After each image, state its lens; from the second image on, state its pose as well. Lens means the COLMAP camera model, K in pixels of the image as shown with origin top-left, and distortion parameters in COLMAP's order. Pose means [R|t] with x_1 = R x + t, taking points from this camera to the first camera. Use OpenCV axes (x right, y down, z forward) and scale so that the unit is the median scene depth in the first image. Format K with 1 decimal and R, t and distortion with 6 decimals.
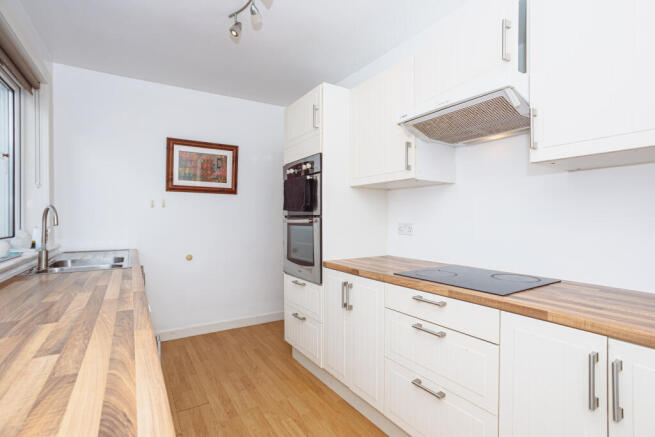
lens RADIAL K [[317.9, 0, 328.2], [0, 317.9, 217.2], [0, 0, 1]] dist [-0.005042, 0.002242]
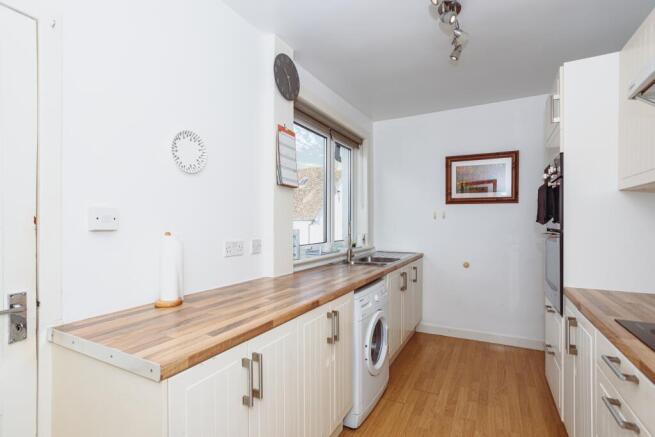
lens RADIAL K [[317.9, 0, 324.0], [0, 317.9, 221.4], [0, 0, 1]] dist [-0.005042, 0.002242]
pose [[0.496317, -0.003856, -0.868133, 0.310615], [0.002987, 0.999992, -0.002734, -0.022517], [0.868137, -0.001237, 0.496324, 0.068458]]
